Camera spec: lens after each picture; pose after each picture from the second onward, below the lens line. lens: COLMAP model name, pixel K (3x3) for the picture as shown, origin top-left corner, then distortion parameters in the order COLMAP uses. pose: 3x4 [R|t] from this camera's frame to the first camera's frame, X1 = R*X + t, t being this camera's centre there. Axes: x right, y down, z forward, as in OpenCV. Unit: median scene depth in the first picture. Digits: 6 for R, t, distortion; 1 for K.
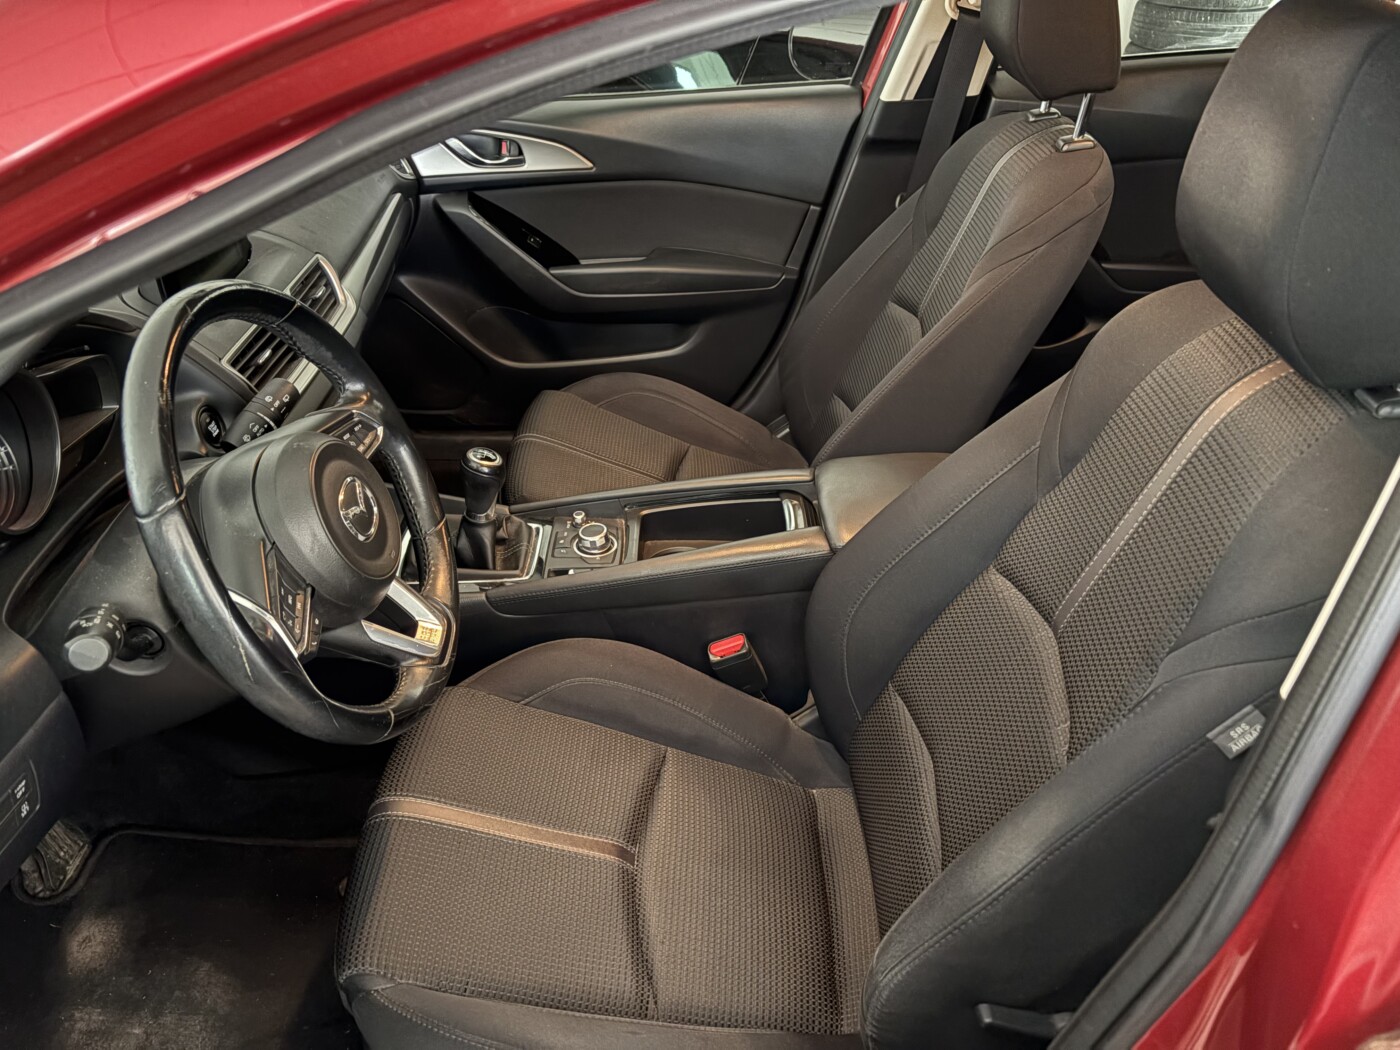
lens RADIAL K [[1077.1, 0, 699.5], [0, 1077.1, 528.7], [0, 0, 1]] dist [0.026599, -0.041719]
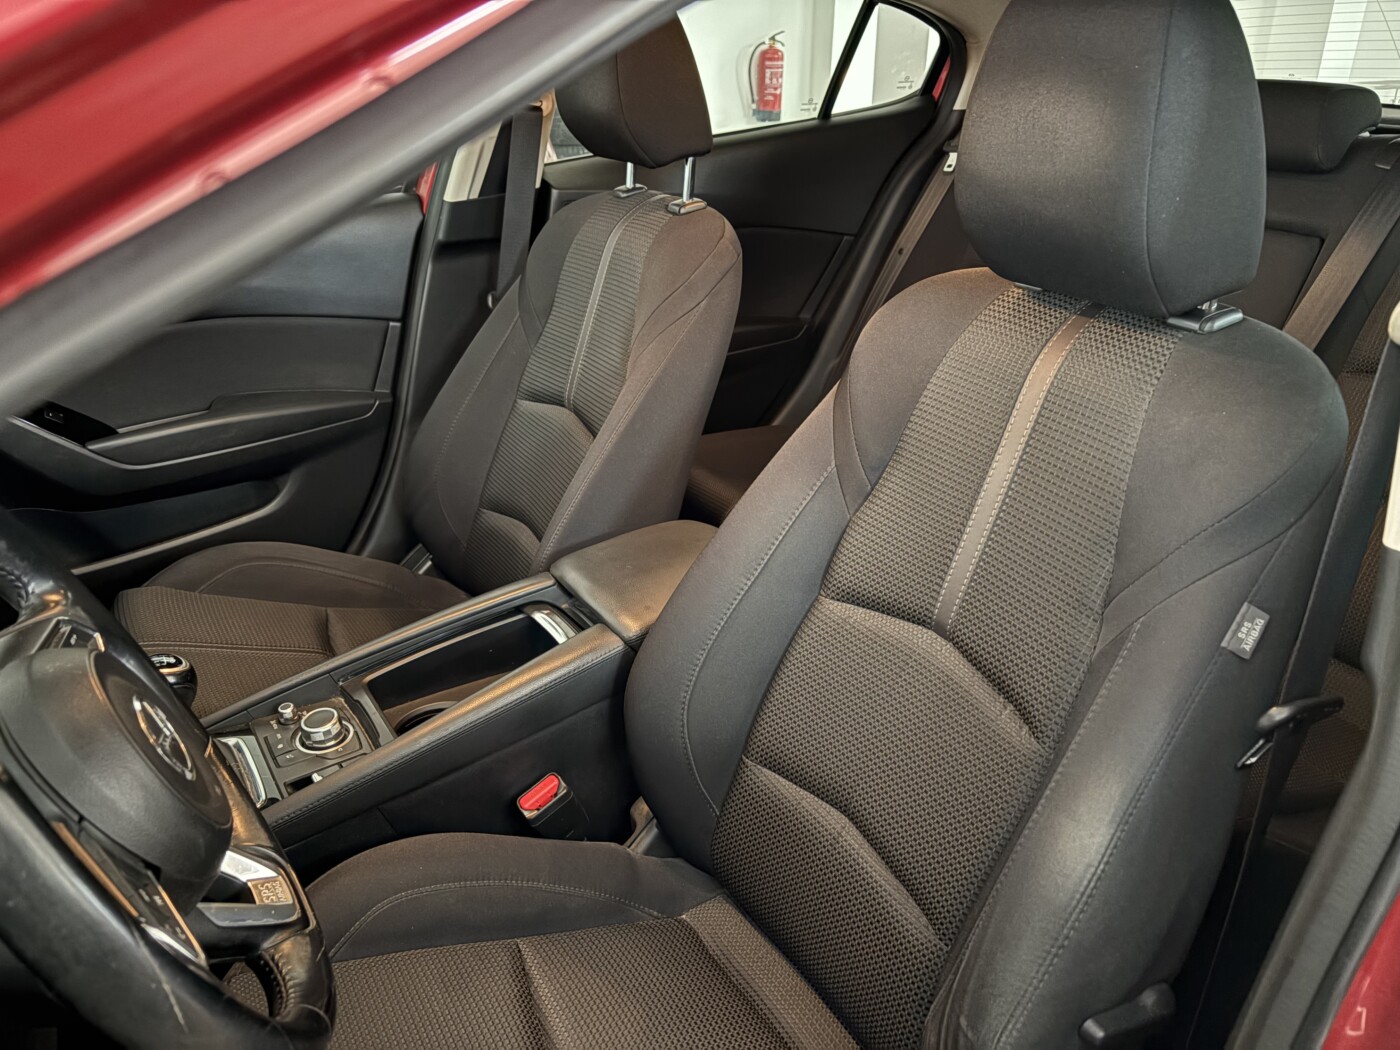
lens RADIAL K [[1077.1, 0, 701.4], [0, 1077.1, 521.1], [0, 0, 1]] dist [0.026599, -0.041719]
pose [[0.840727, -0.233774, 0.488392, -0.223167], [0.300805, 0.951649, -0.062295, -0.002778], [-0.450215, 0.199285, 0.870398, 0.163456]]
